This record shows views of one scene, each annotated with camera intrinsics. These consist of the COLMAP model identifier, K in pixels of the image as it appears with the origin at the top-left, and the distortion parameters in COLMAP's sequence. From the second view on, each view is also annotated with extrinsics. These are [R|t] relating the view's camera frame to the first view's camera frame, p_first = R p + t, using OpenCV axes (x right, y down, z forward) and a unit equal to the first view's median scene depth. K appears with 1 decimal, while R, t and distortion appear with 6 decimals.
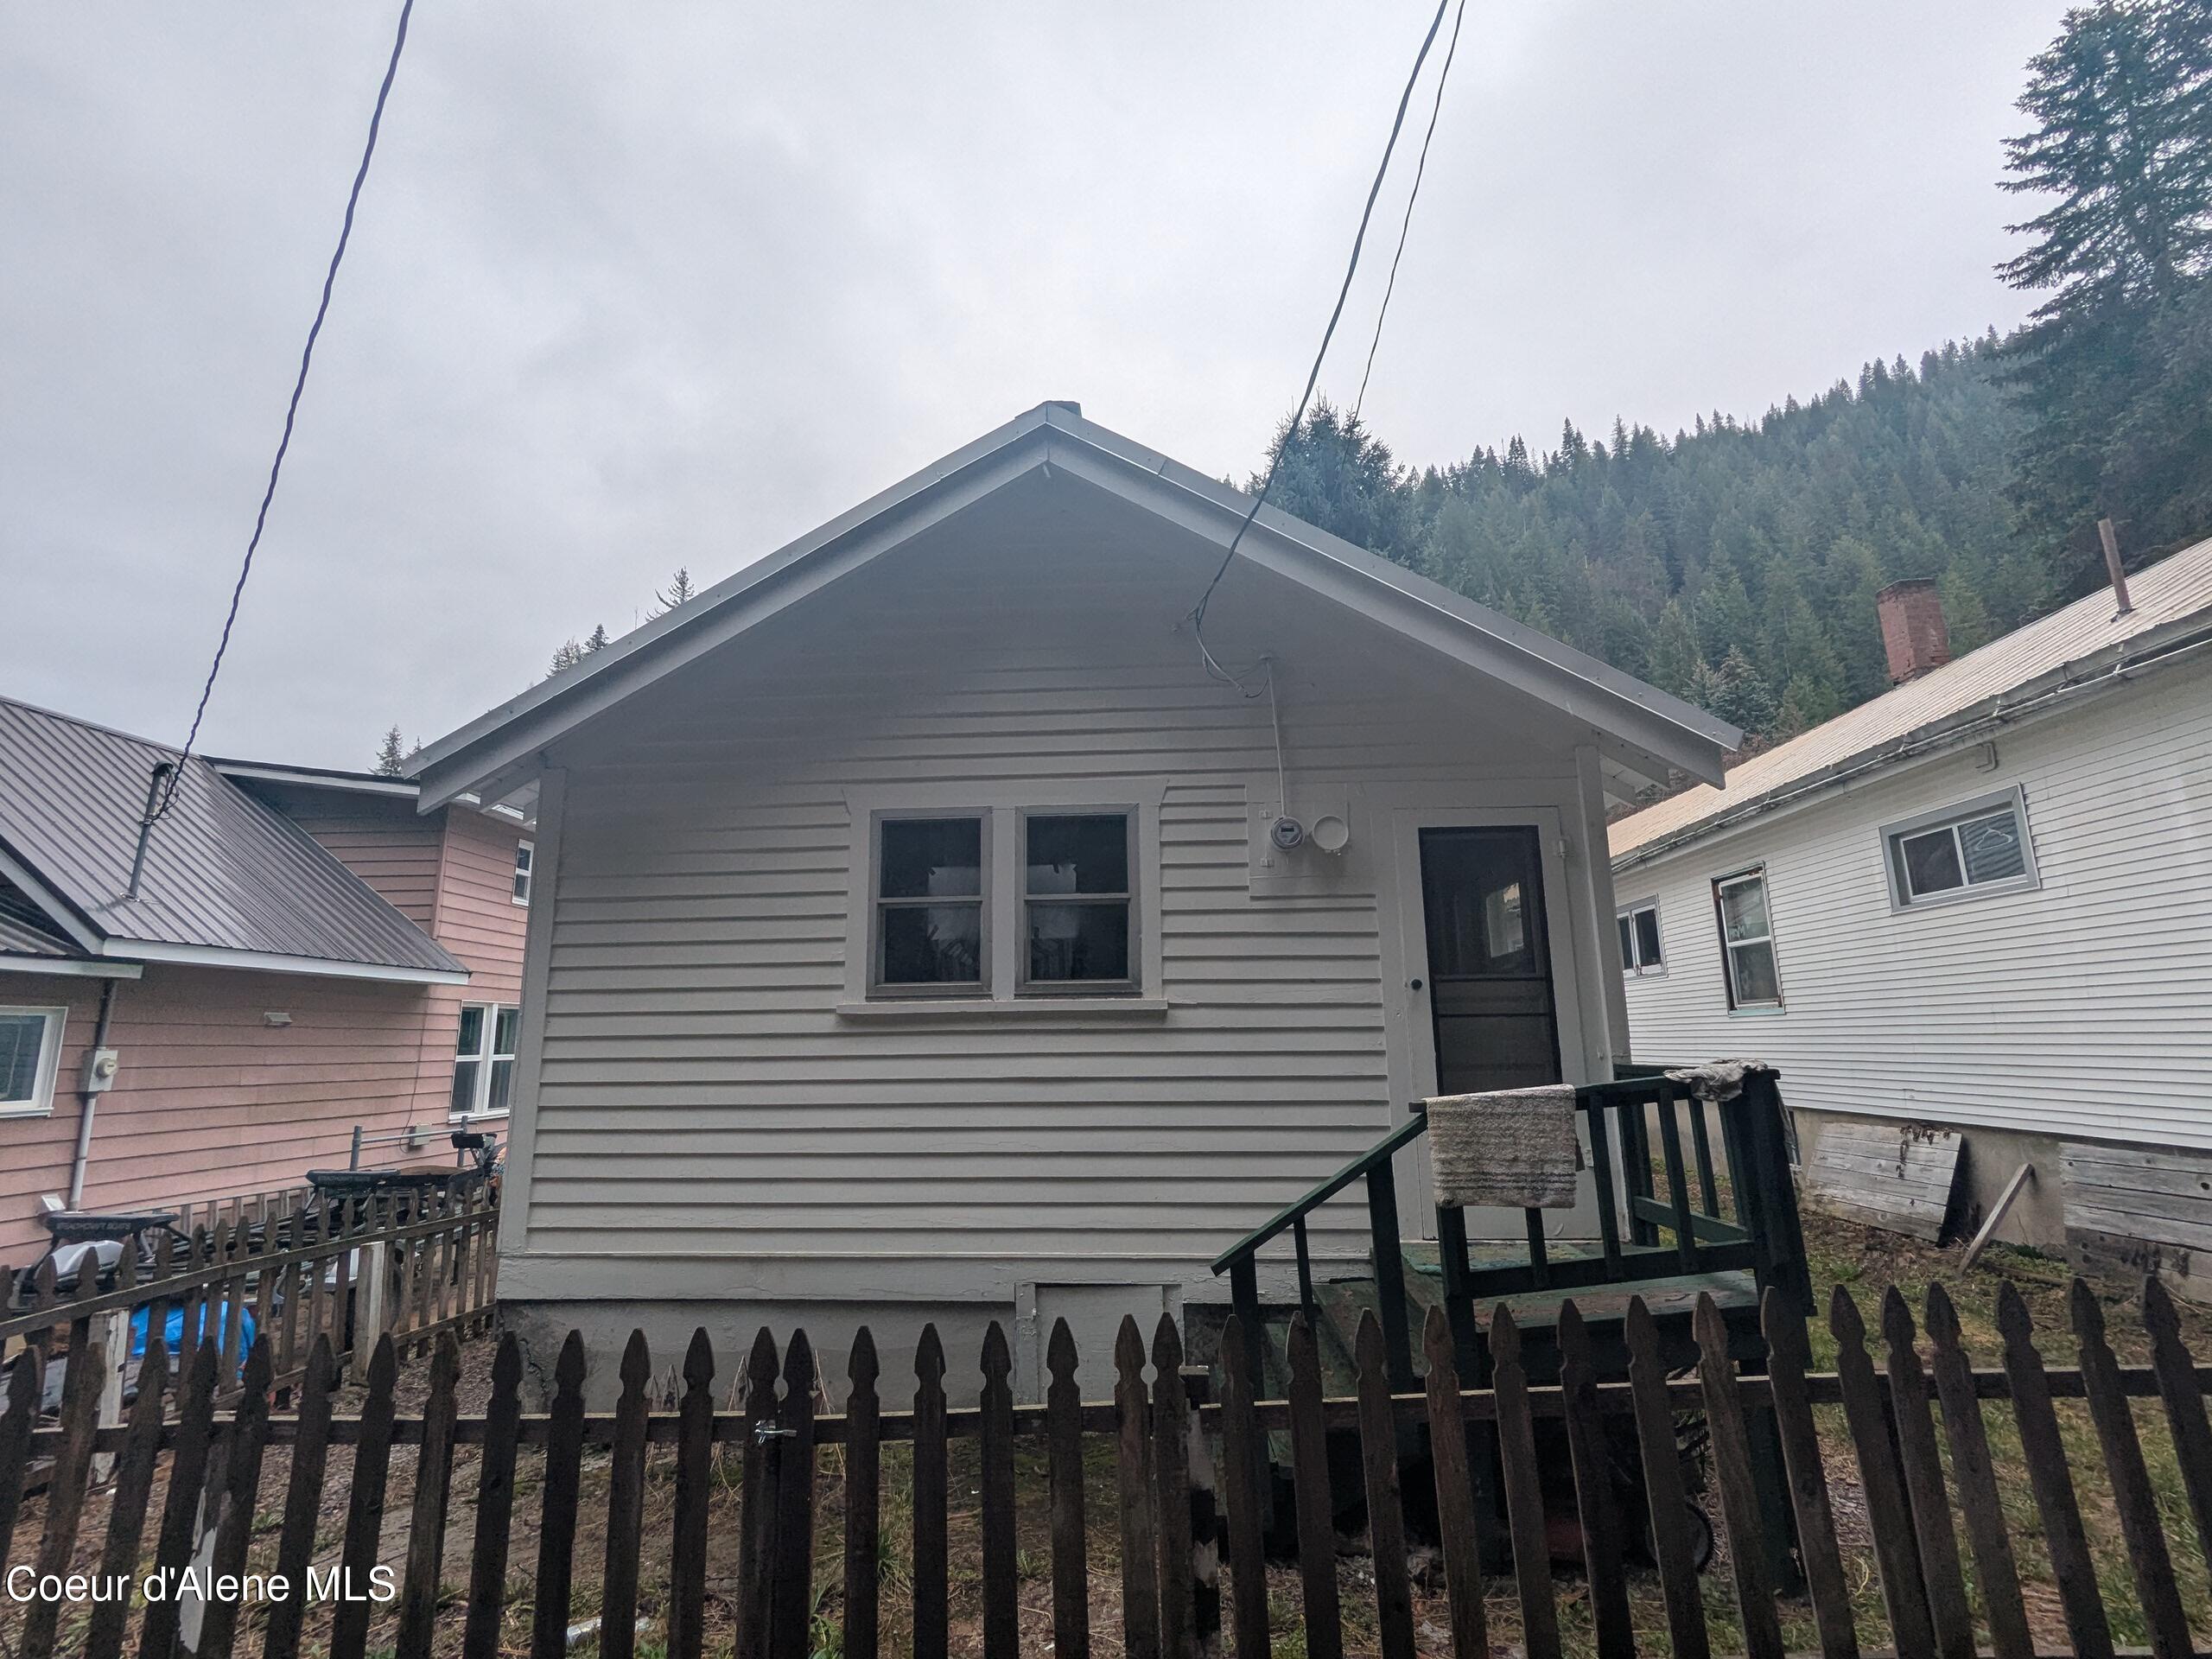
lens RADIAL K [[1049.0, 0, 1099.9], [0, 1049.0, 830.3], [0, 0, 1]] dist [-0.002459, 0.003365]
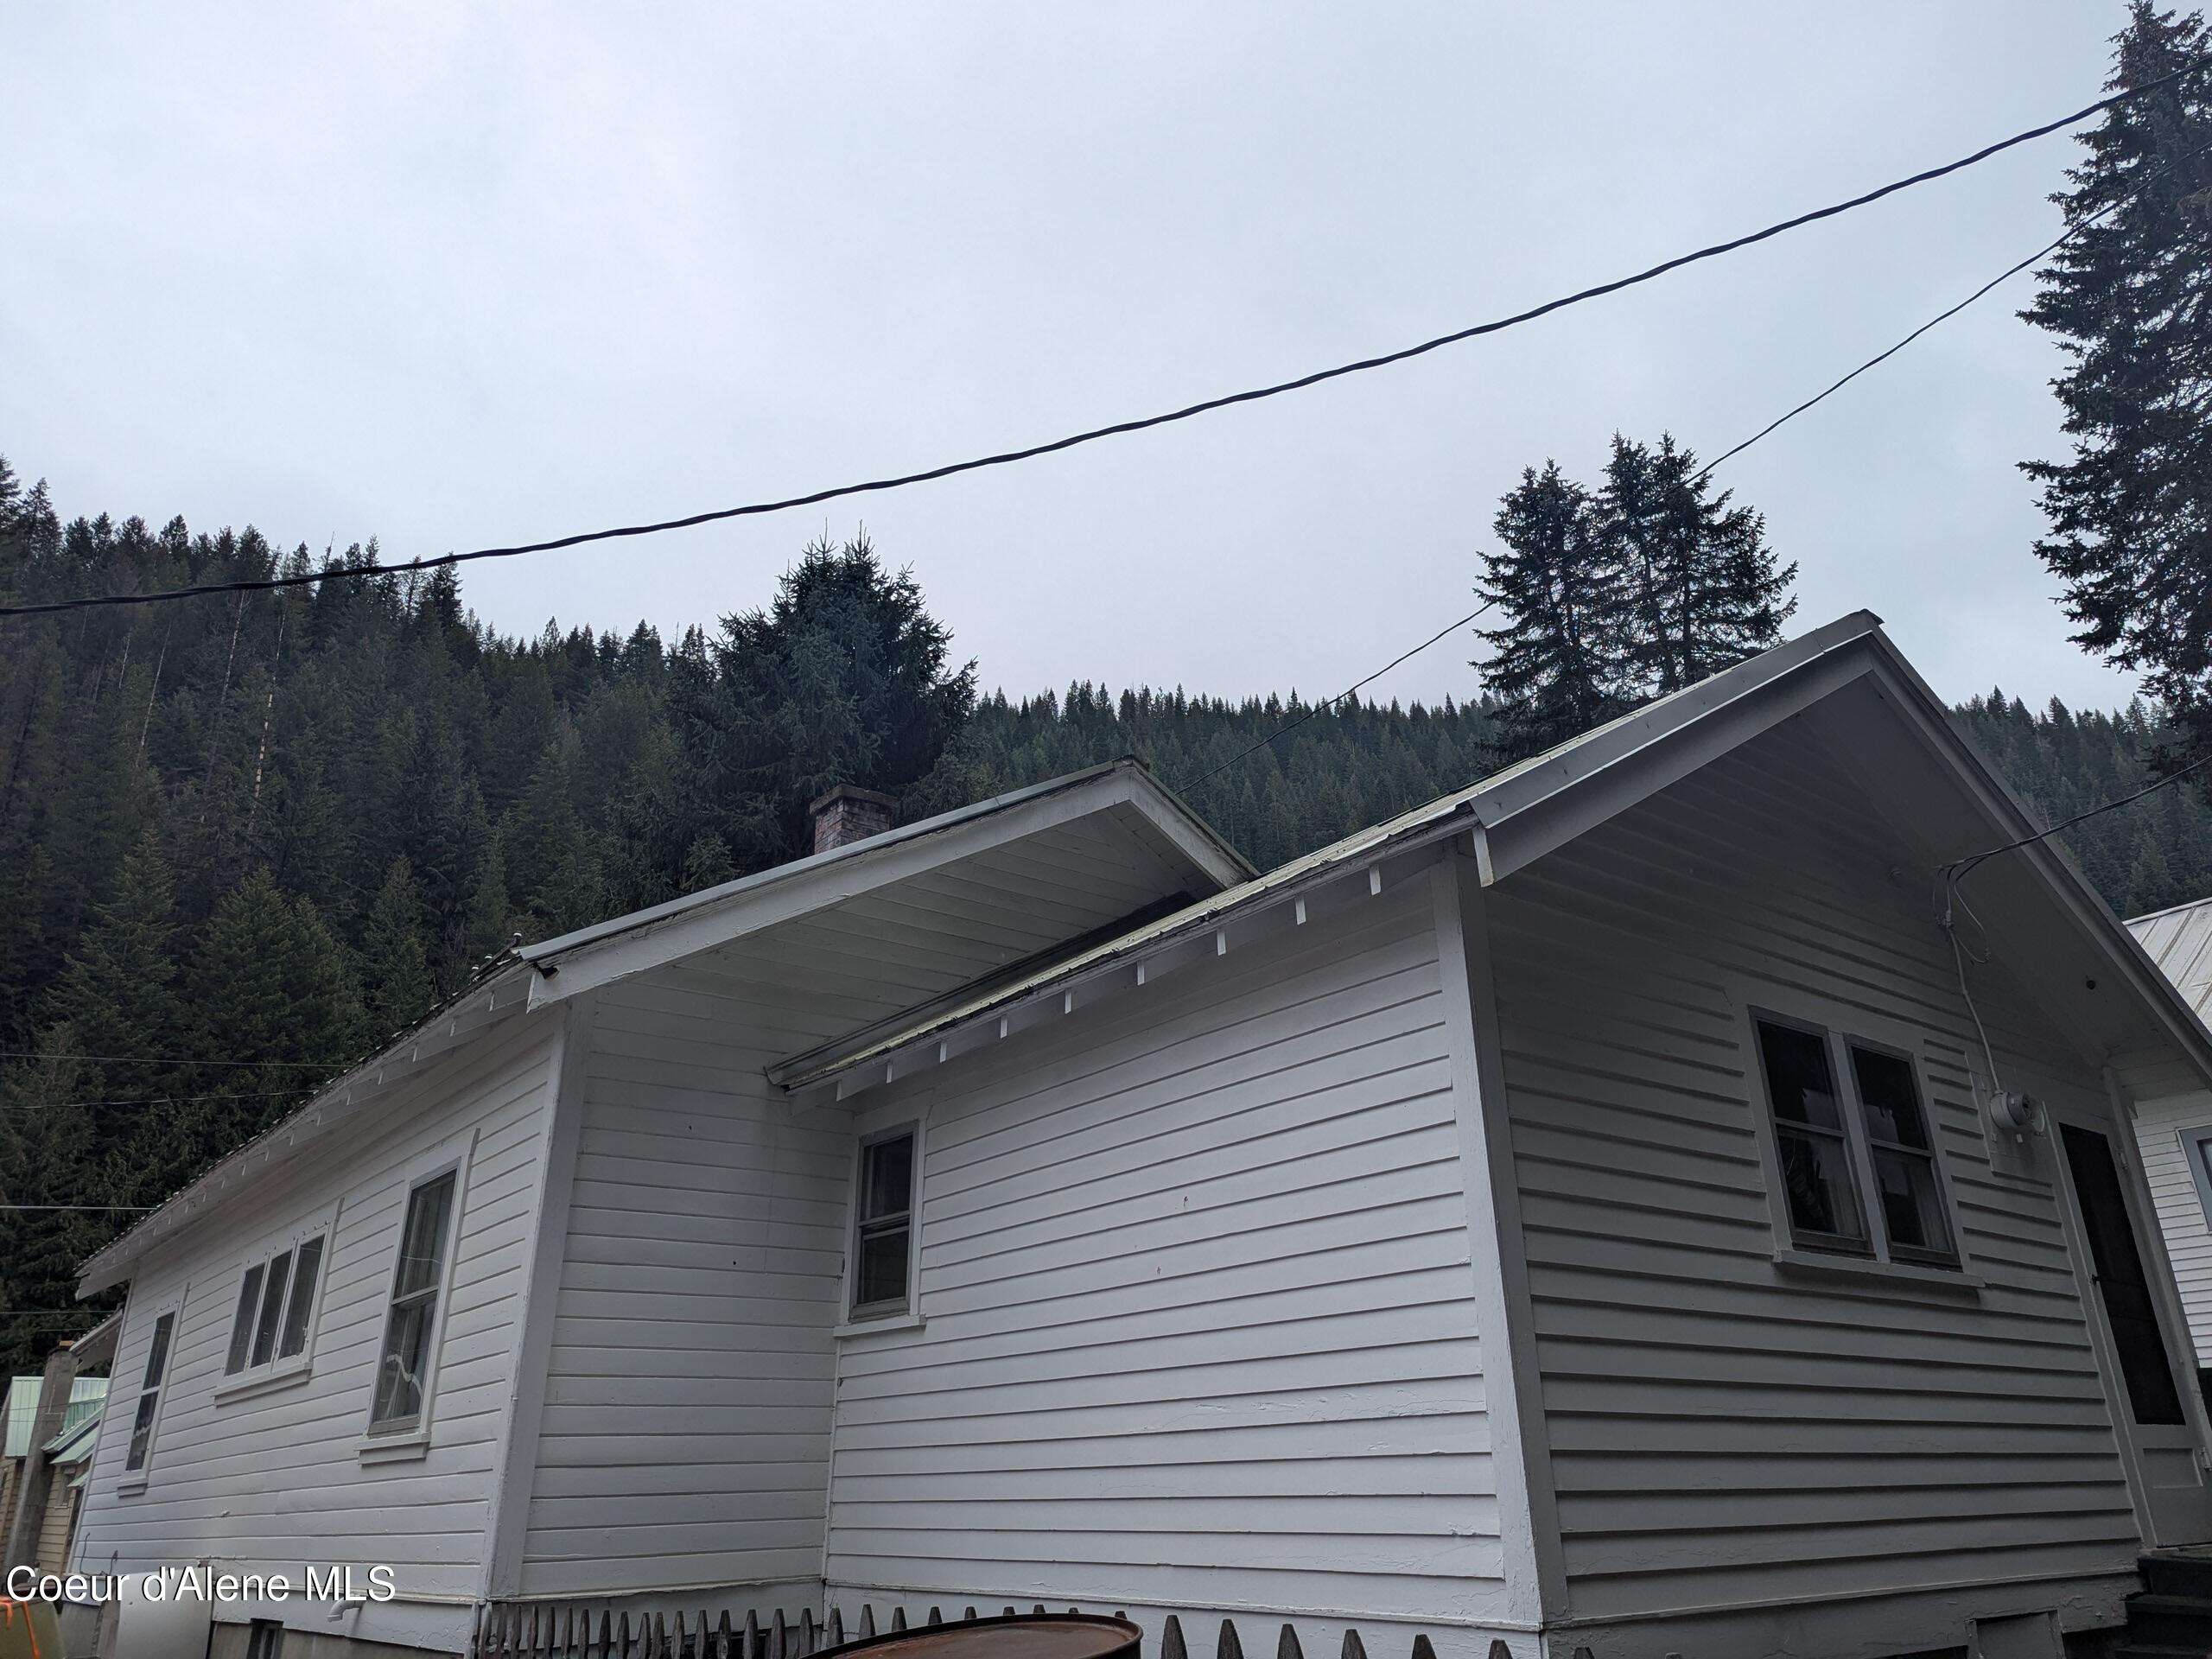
lens RADIAL K [[1578.2, 0, 1121.3], [0, 1578.2, 811.6], [0, 0, 1]] dist [0.062444, -0.052421]
pose [[0.746352, 0.256594, 0.614100, -1.005613], [-0.112014, 0.957959, -0.264135, 0.158392], [-0.656058, 0.128350, 0.743716, 0.289753]]
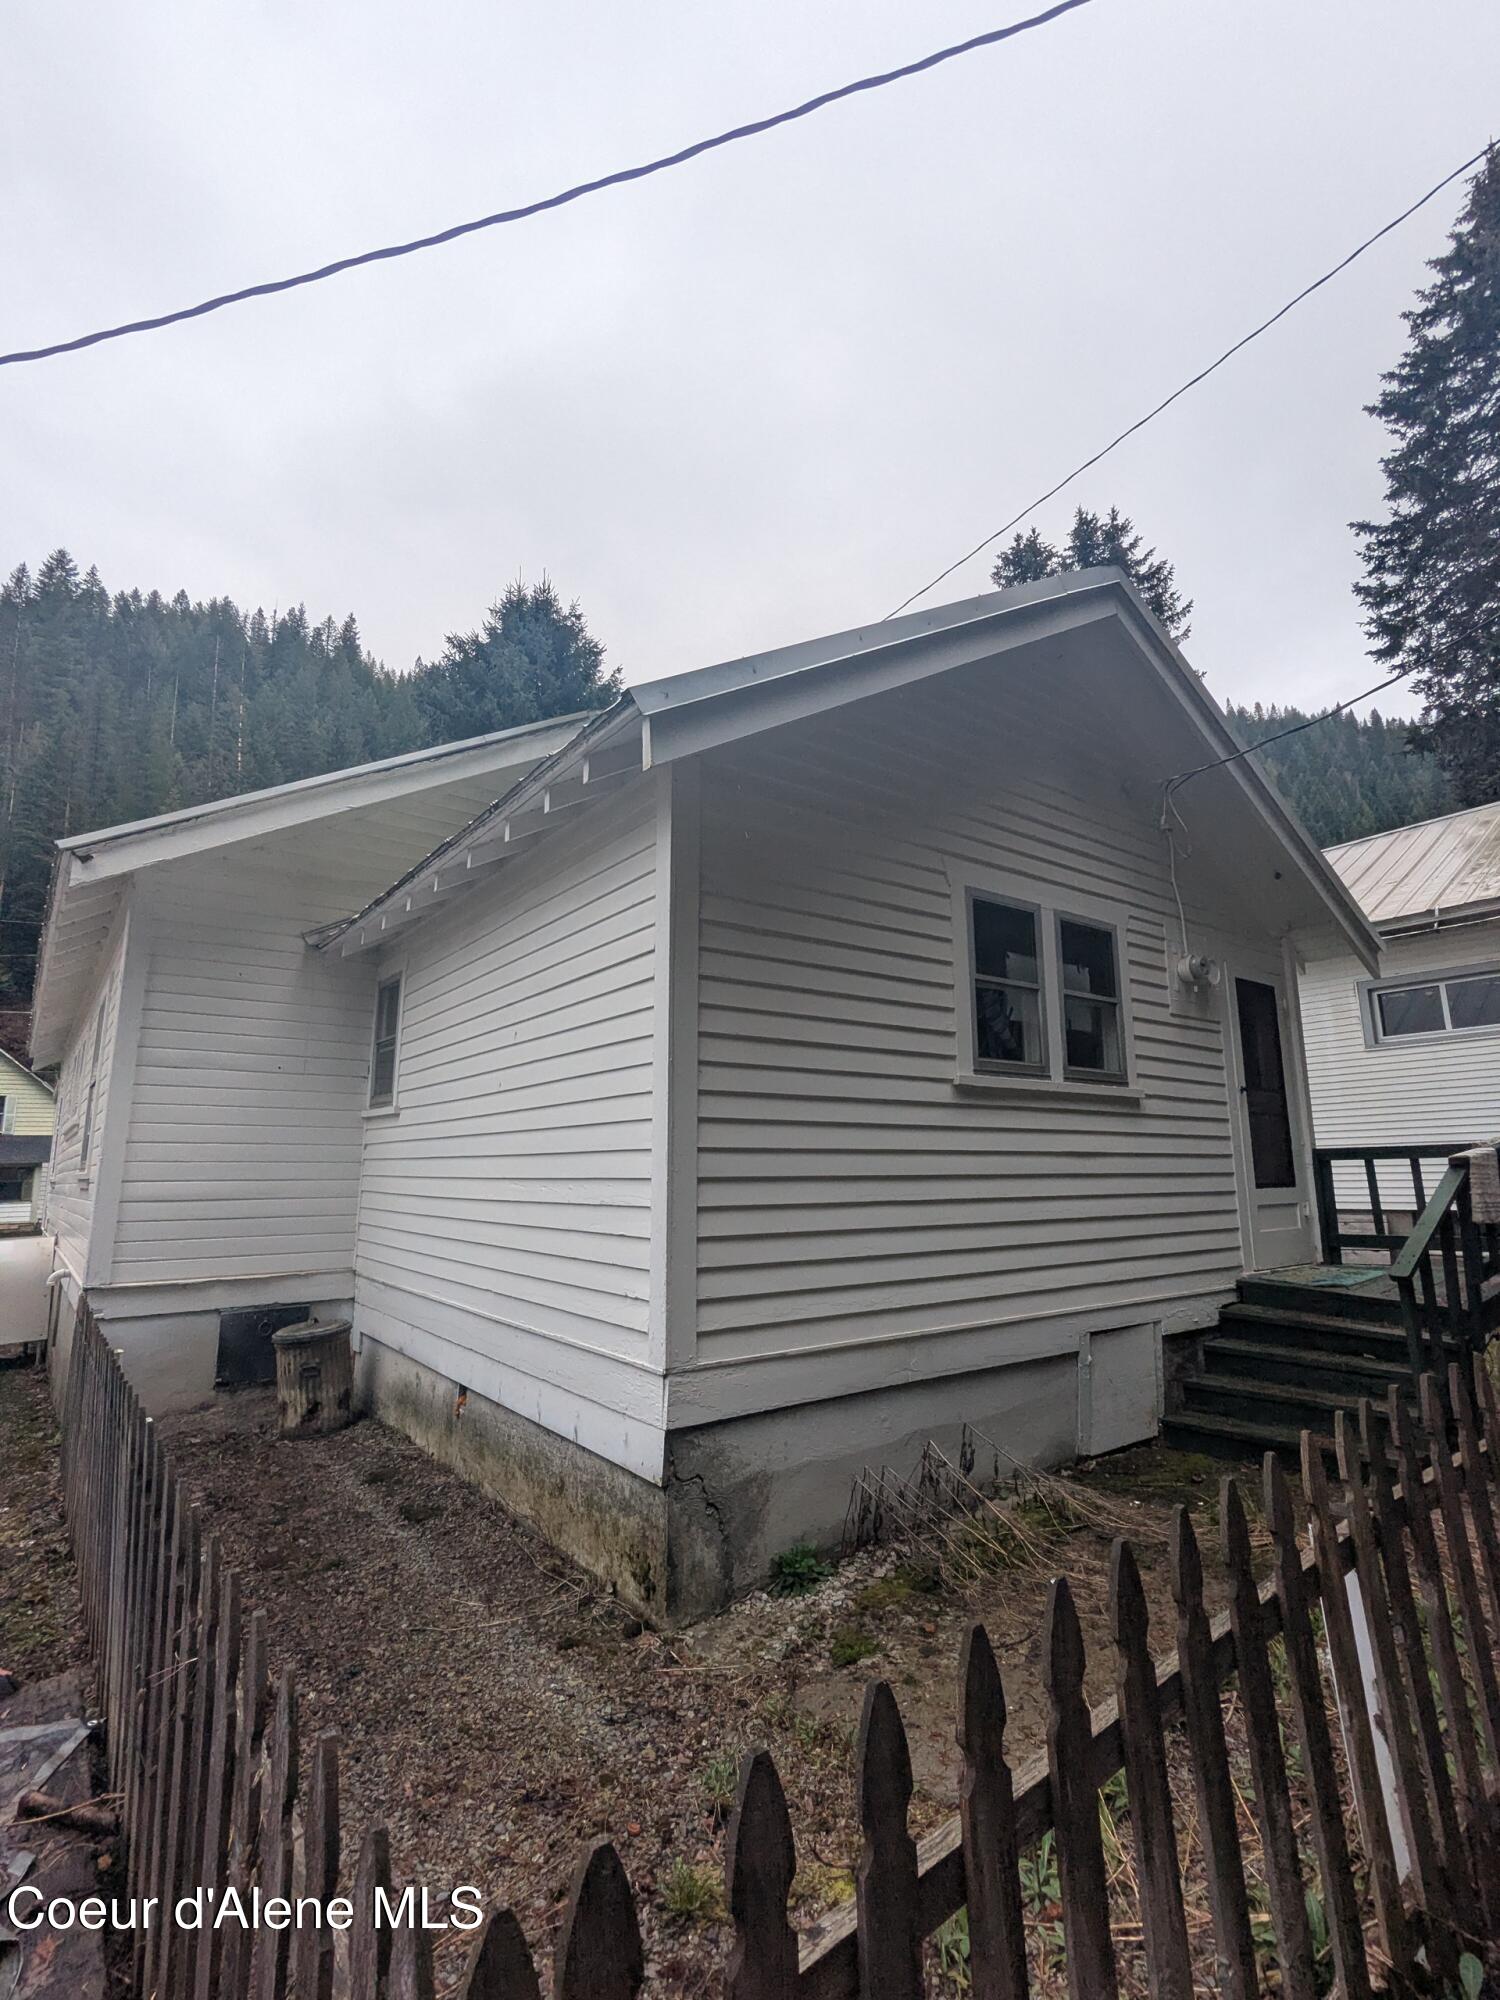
lens RADIAL K [[948.5, 0, 753.8], [0, 948.5, 1003.8], [0, 0, 1]] dist [-0.002459, 0.003365]
pose [[0.767282, 0.118989, 0.630175, -0.688552], [-0.123145, 0.991687, -0.037312, 0.112074], [-0.629376, -0.048974, 0.775556, 0.310544]]
